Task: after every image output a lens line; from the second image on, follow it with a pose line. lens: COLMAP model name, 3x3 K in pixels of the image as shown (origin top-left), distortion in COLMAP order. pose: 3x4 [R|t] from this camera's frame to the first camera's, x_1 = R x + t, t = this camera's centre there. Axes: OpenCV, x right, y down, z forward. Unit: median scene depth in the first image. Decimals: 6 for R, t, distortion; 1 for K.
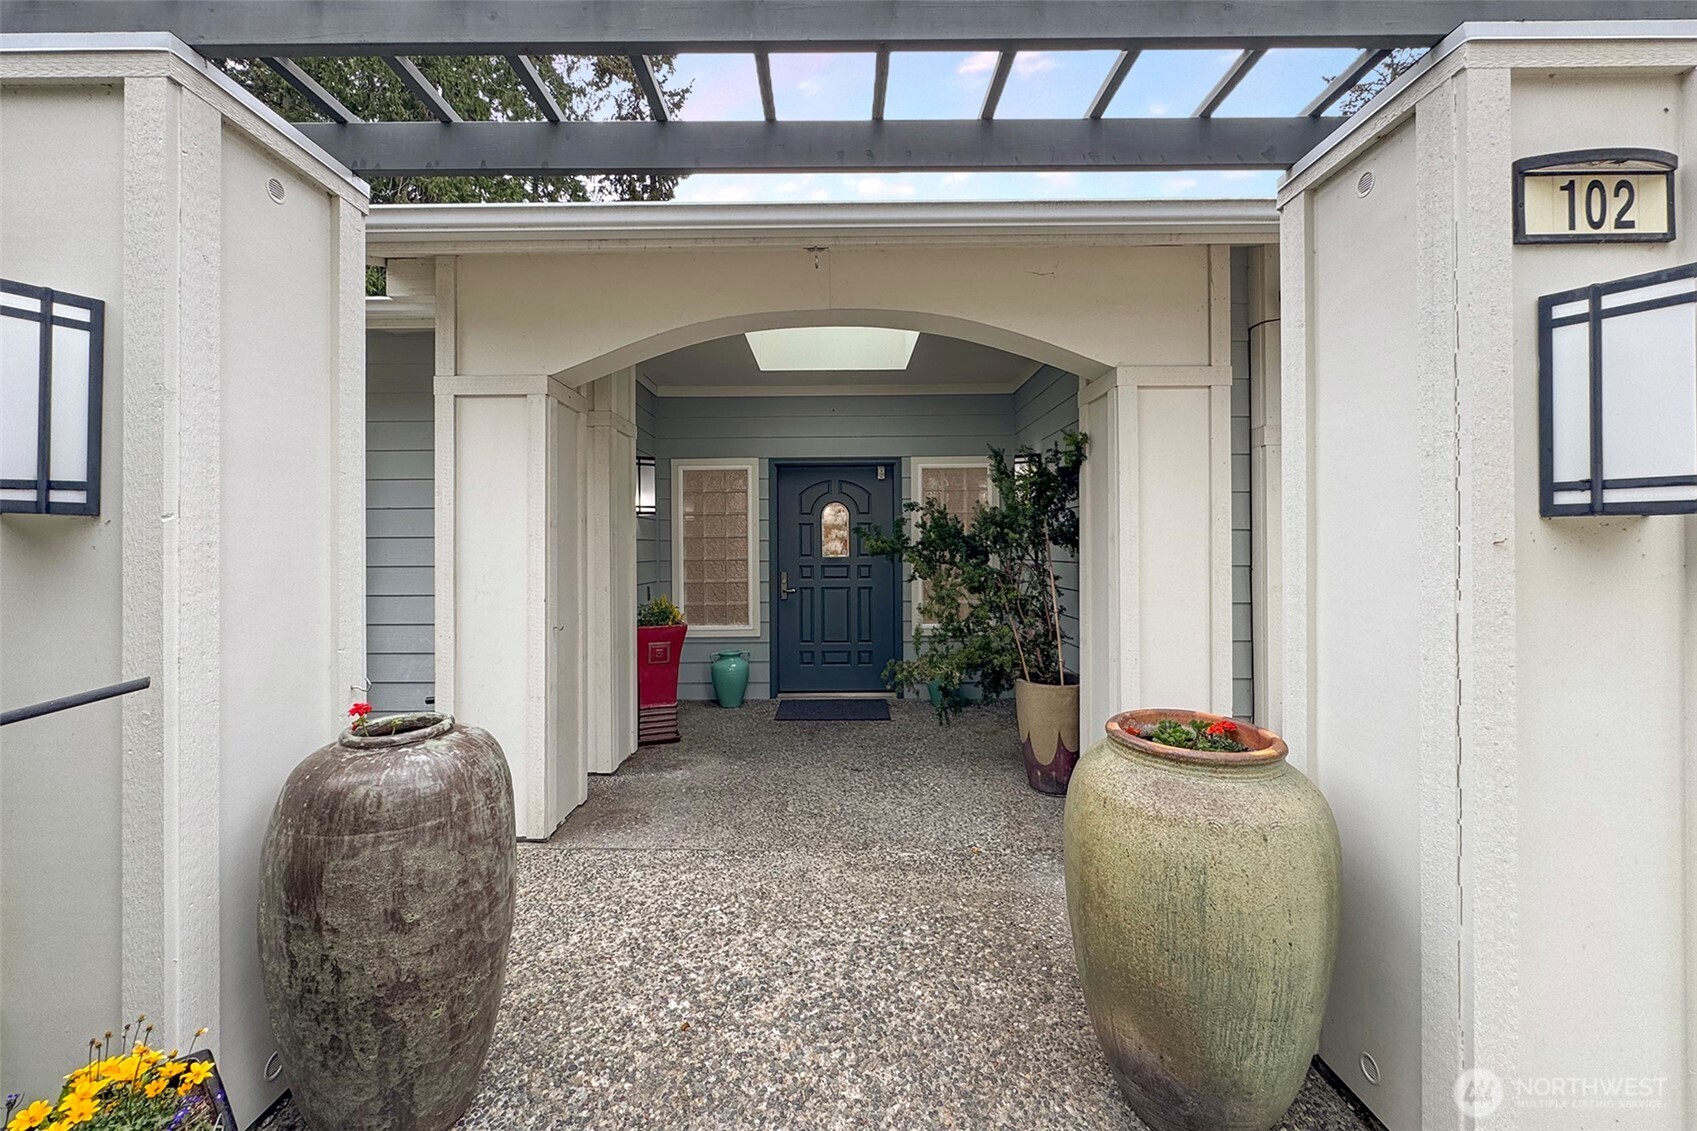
lens RADIAL K [[688.2, 0, 847.6], [0, 688.2, 553.3], [0, 0, 1]] dist [-0.010247, 0.000137]
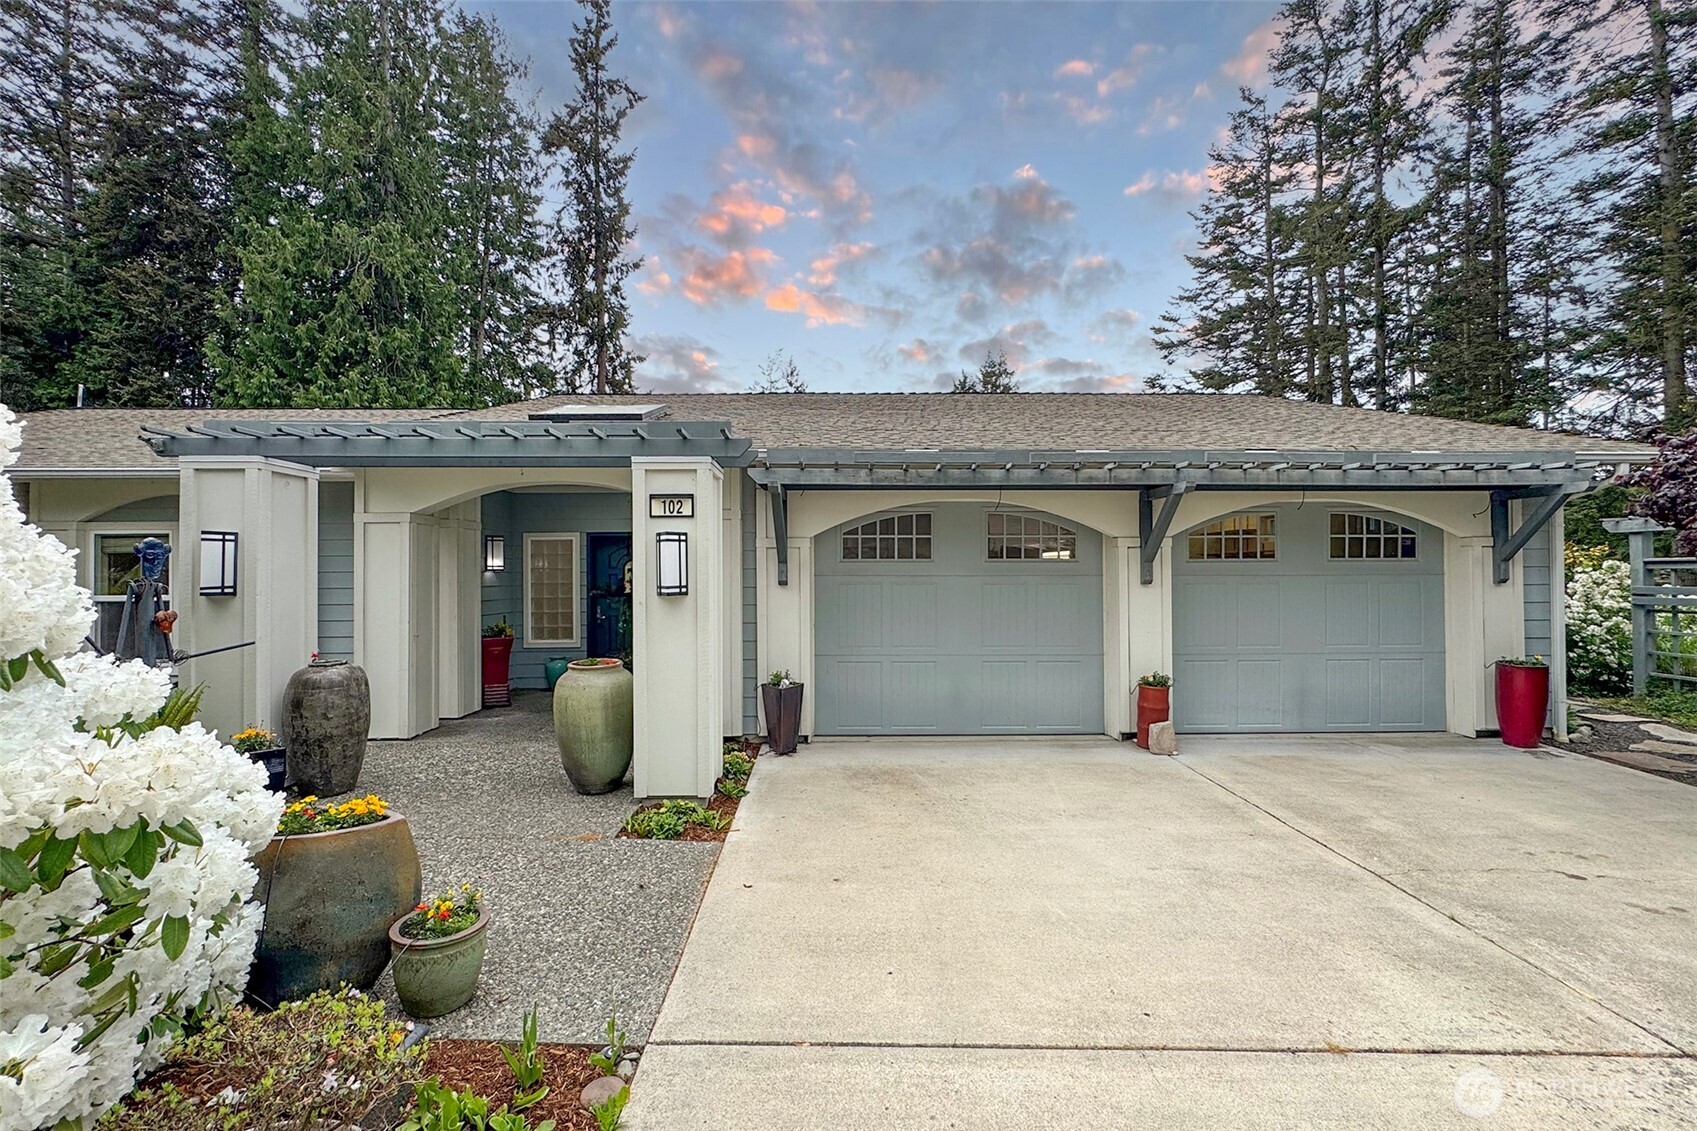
lens RADIAL K [[688.2, 0, 847.0], [0, 688.2, 575.1], [0, 0, 1]] dist [-0.010247, 0.000137]
pose [[0.999300, -0.000518, 0.037398, 1.639912], [0.000819, 0.999967, -0.008045, -0.113267], [-0.037393, 0.008070, 0.999268, -2.271632]]
